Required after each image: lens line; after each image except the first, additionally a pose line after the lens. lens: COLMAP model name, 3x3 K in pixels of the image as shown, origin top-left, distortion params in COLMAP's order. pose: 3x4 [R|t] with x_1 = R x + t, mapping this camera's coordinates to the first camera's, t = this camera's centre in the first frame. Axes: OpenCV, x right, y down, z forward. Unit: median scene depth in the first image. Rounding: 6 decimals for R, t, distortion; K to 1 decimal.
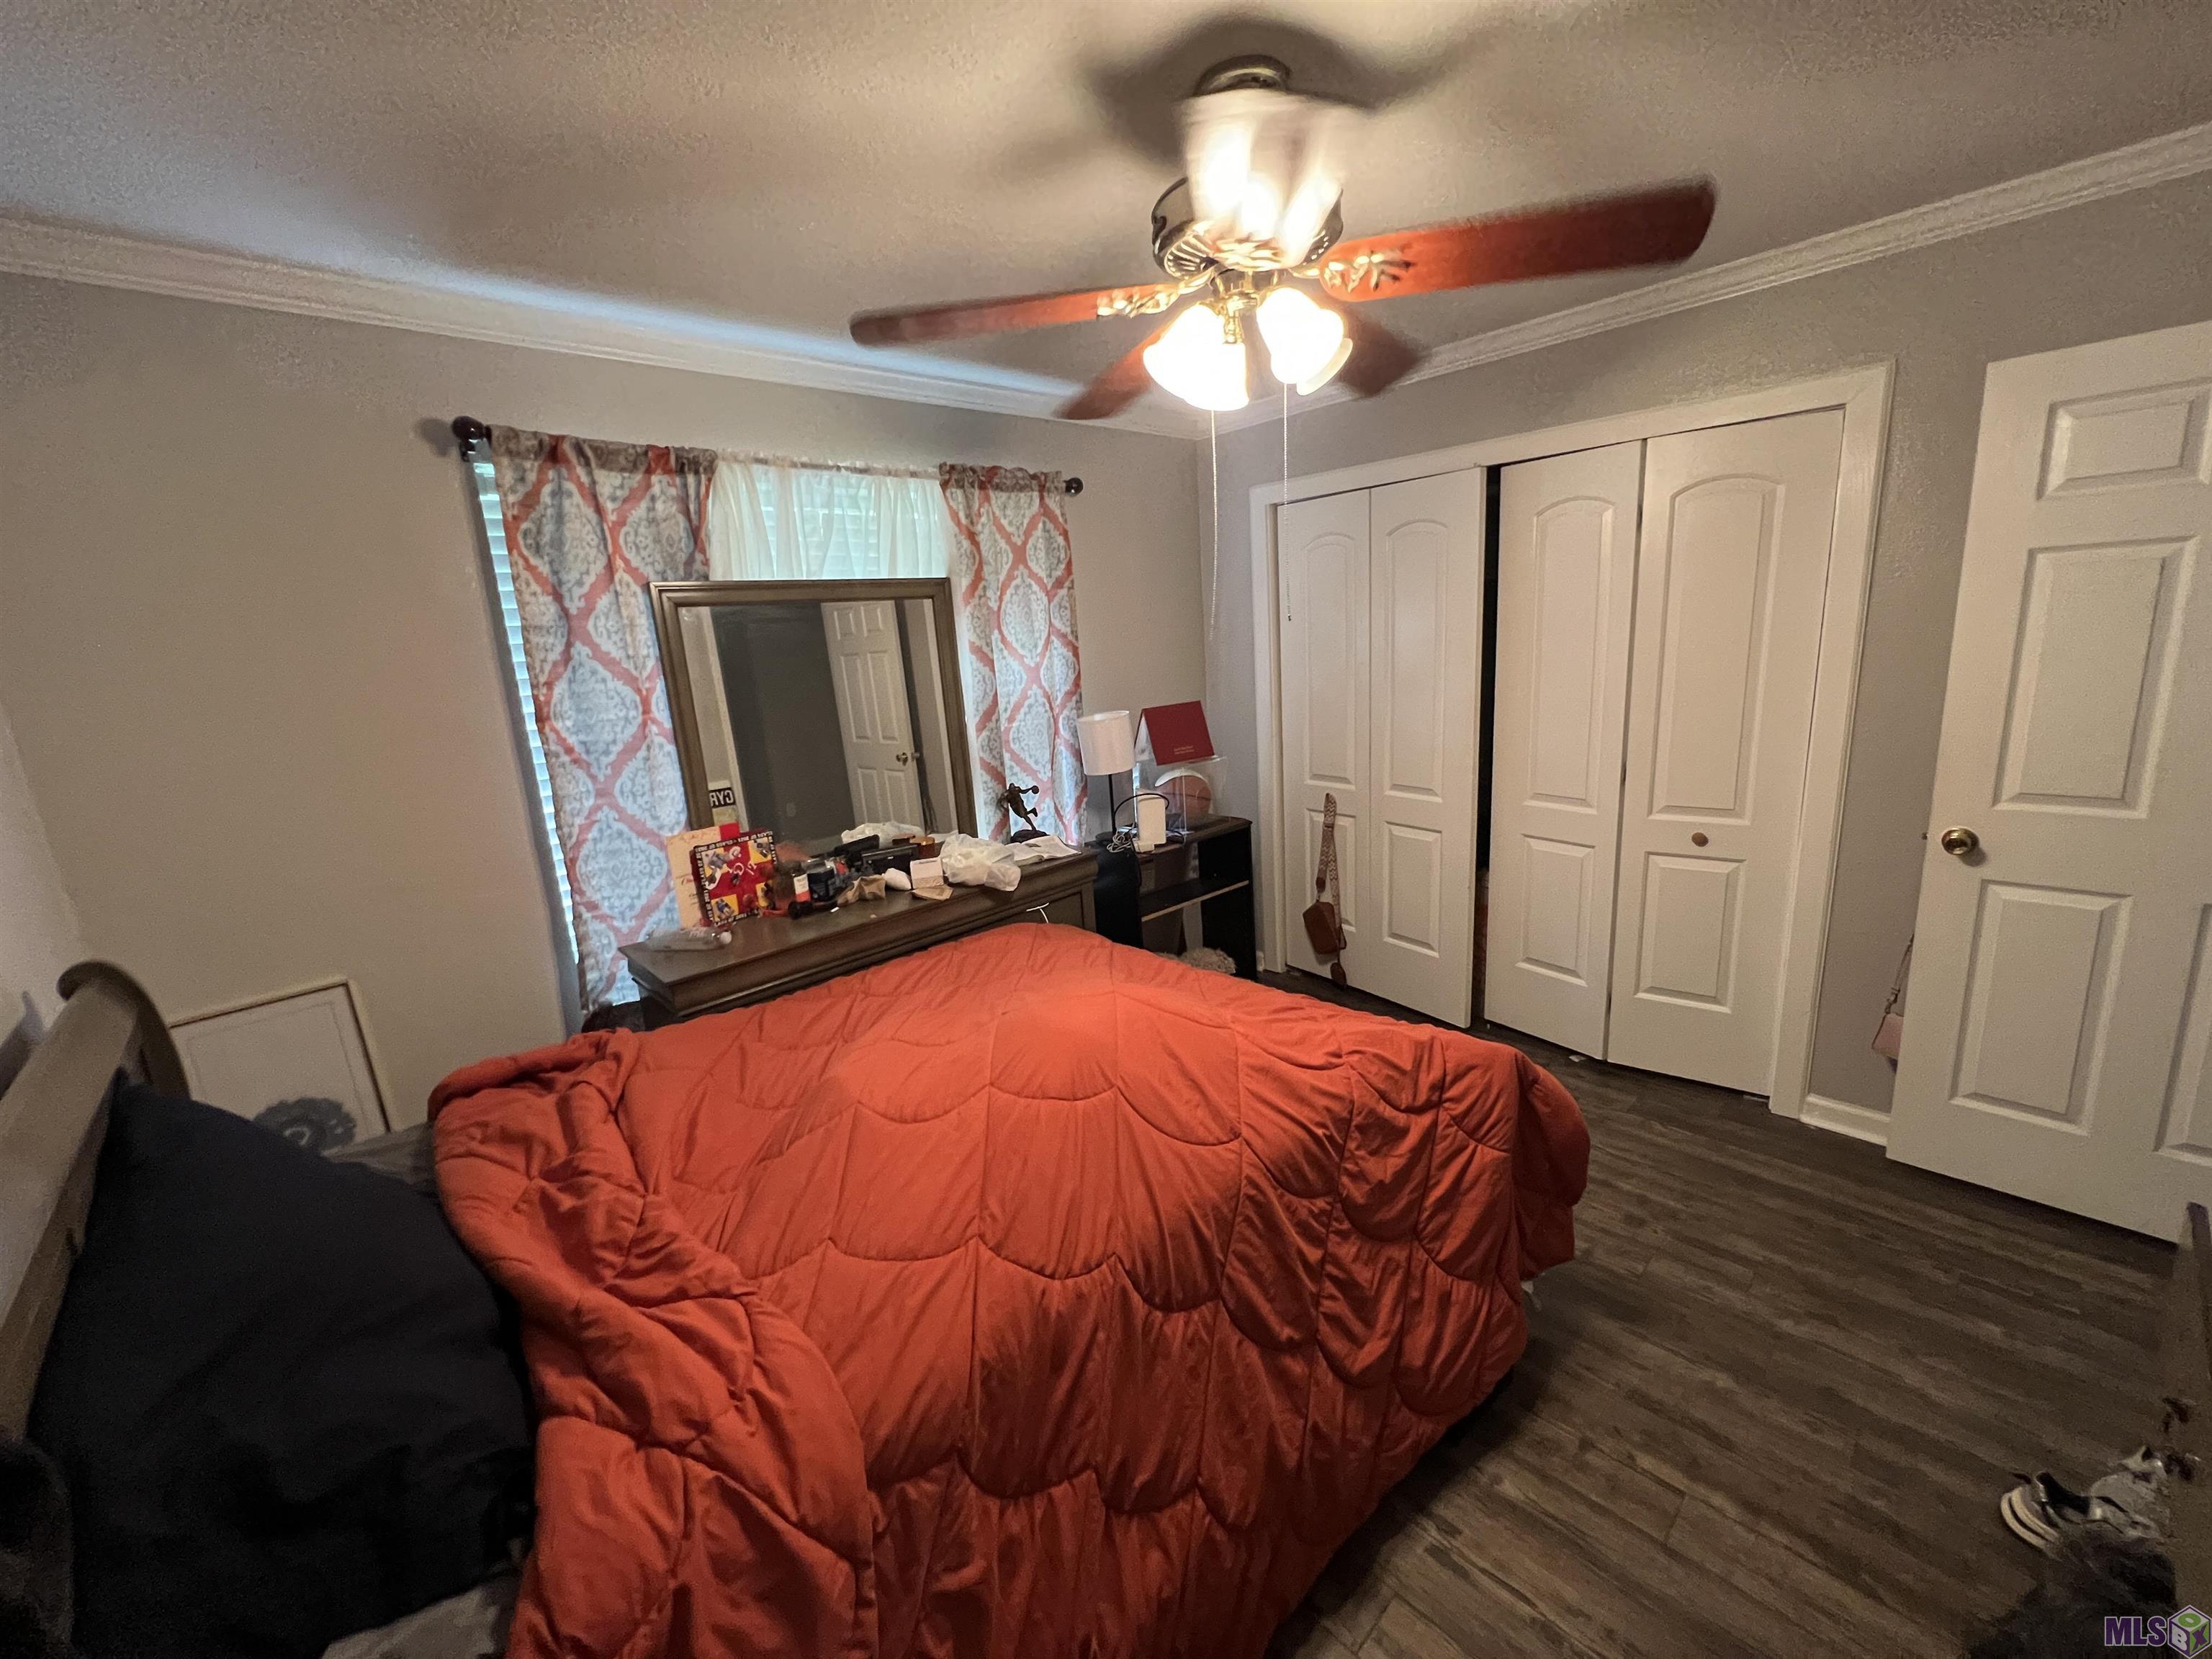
lens RADIAL K [[883.7, 0, 1102.6], [0, 883.7, 822.3], [0, 0, 1]] dist [-0.007225, 0.000950]
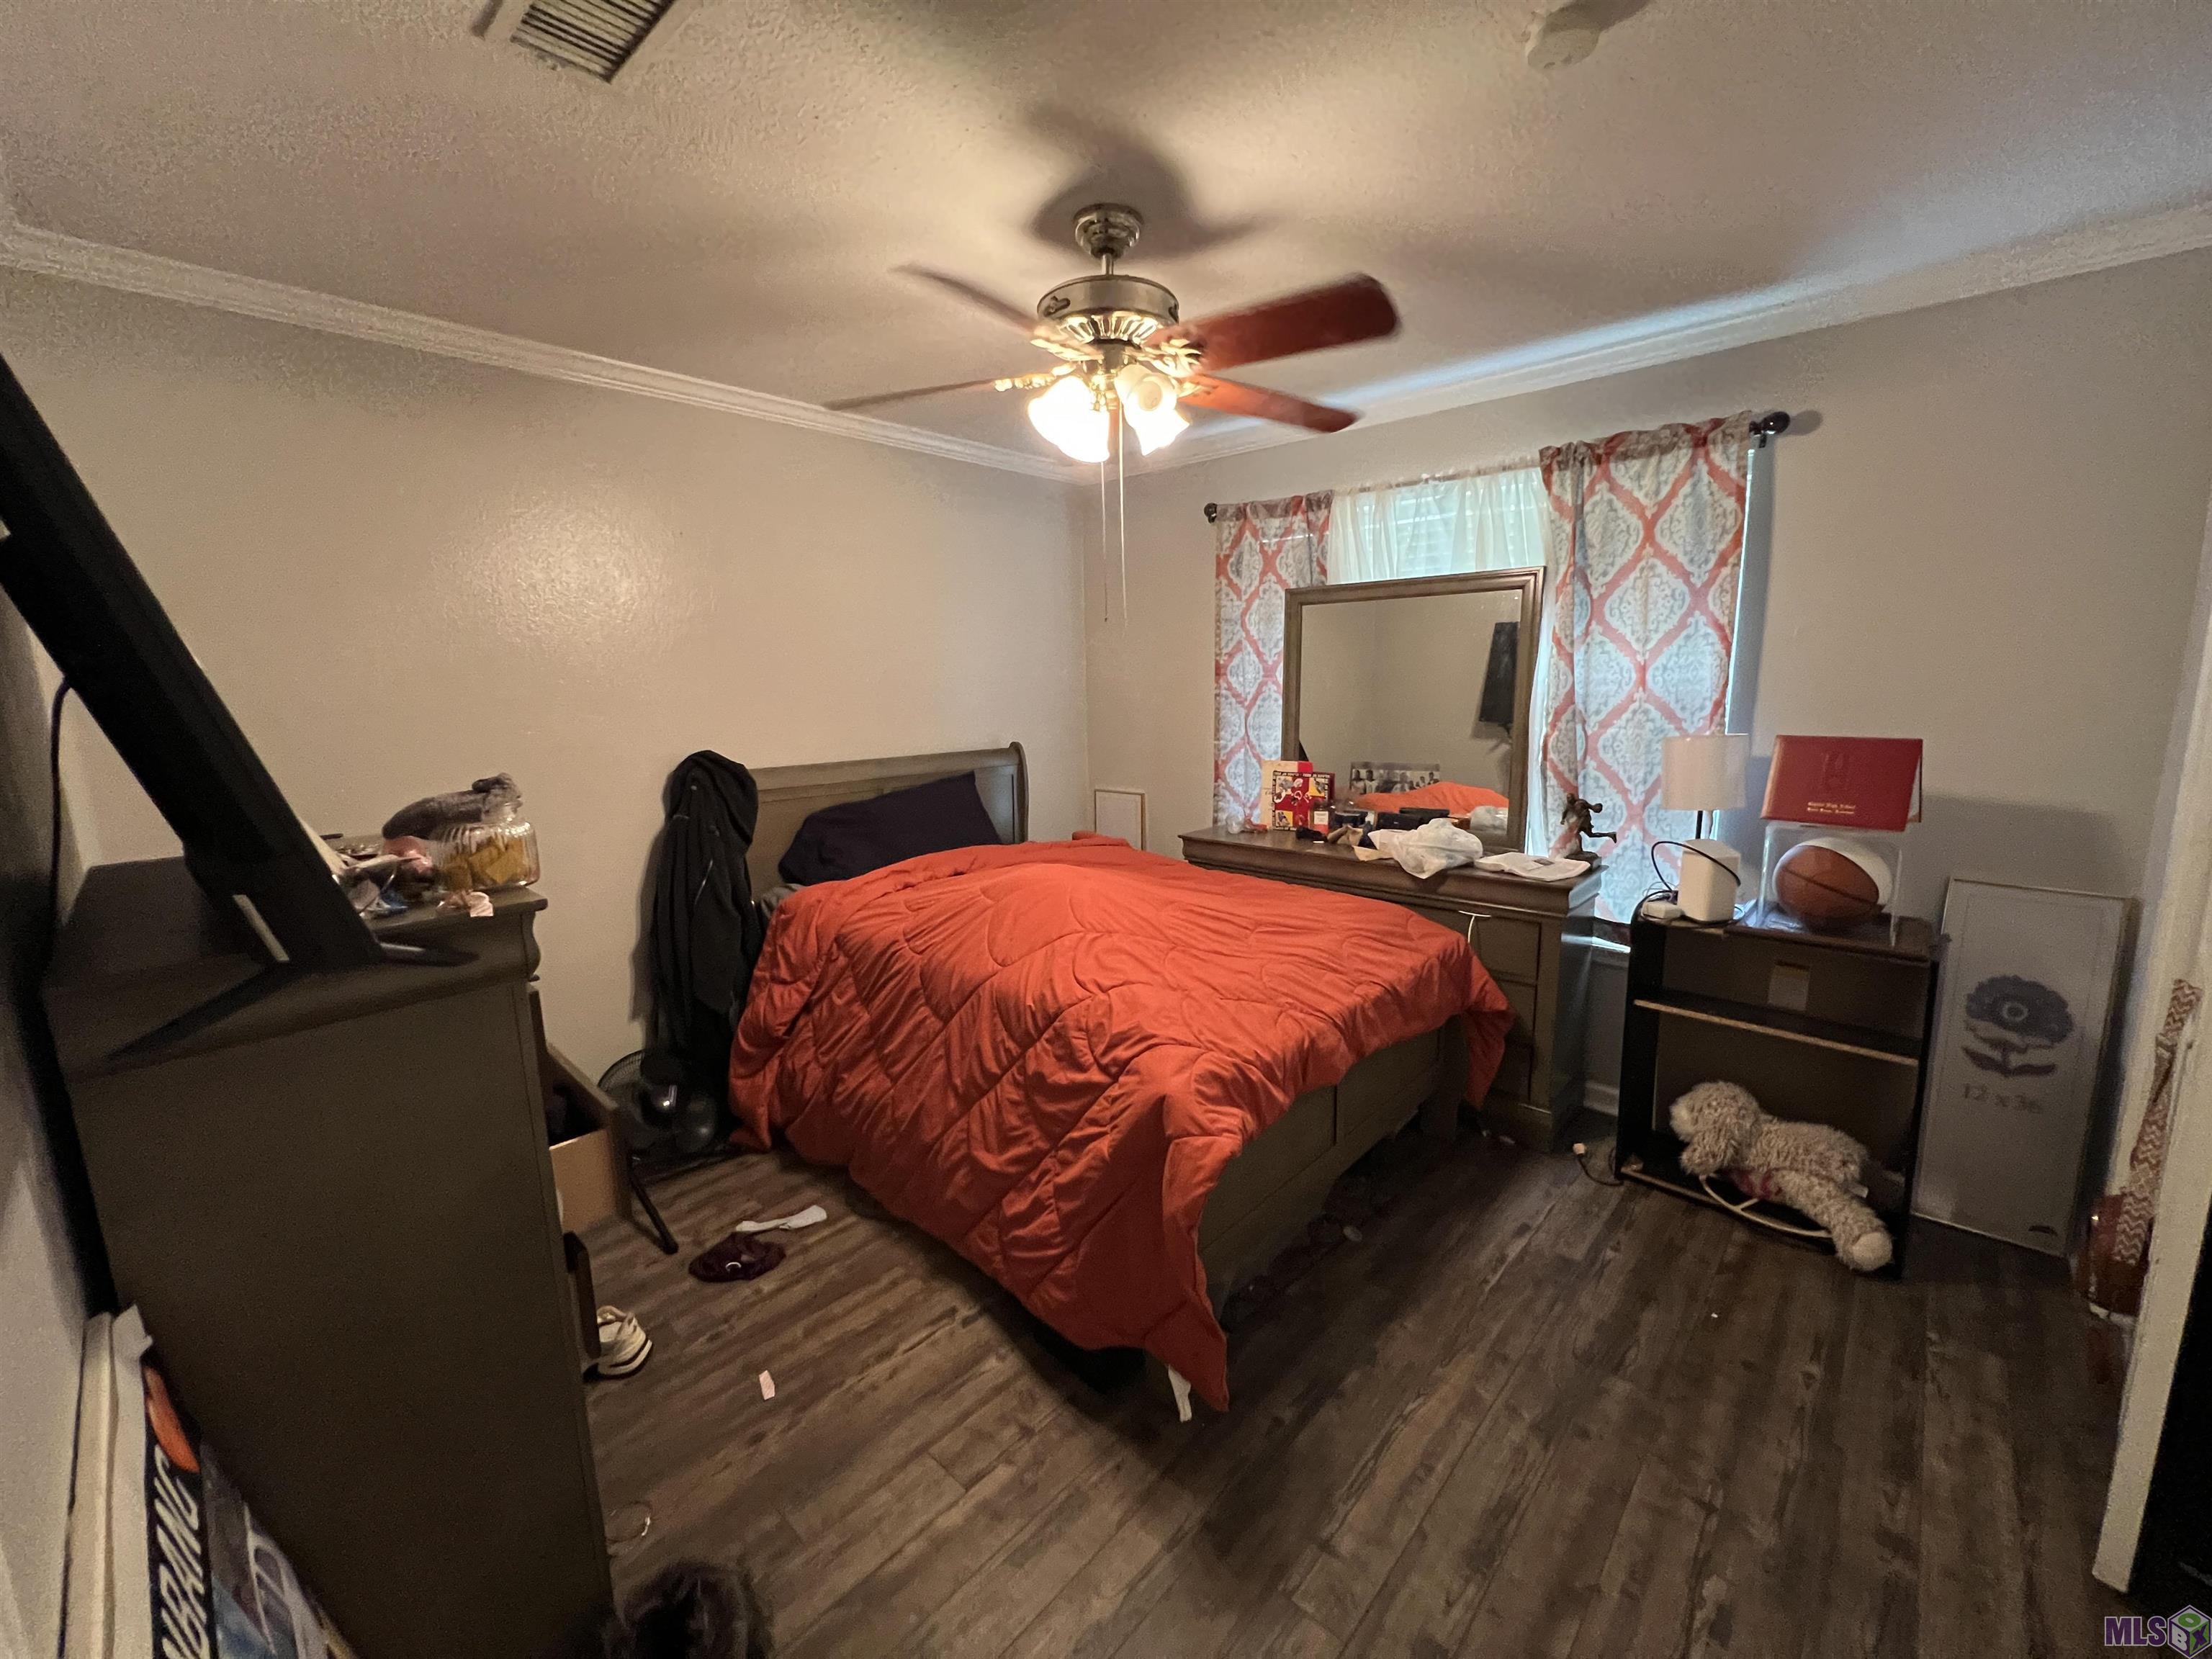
lens RADIAL K [[883.7, 0, 1102.6], [0, 883.7, 822.3], [0, 0, 1]] dist [-0.007225, 0.000950]
pose [[0.066877, 0.225577, -0.971927, 0.918754], [-0.203796, 0.956660, 0.208010, -0.131325], [0.976727, 0.184164, 0.109950, 0.557880]]
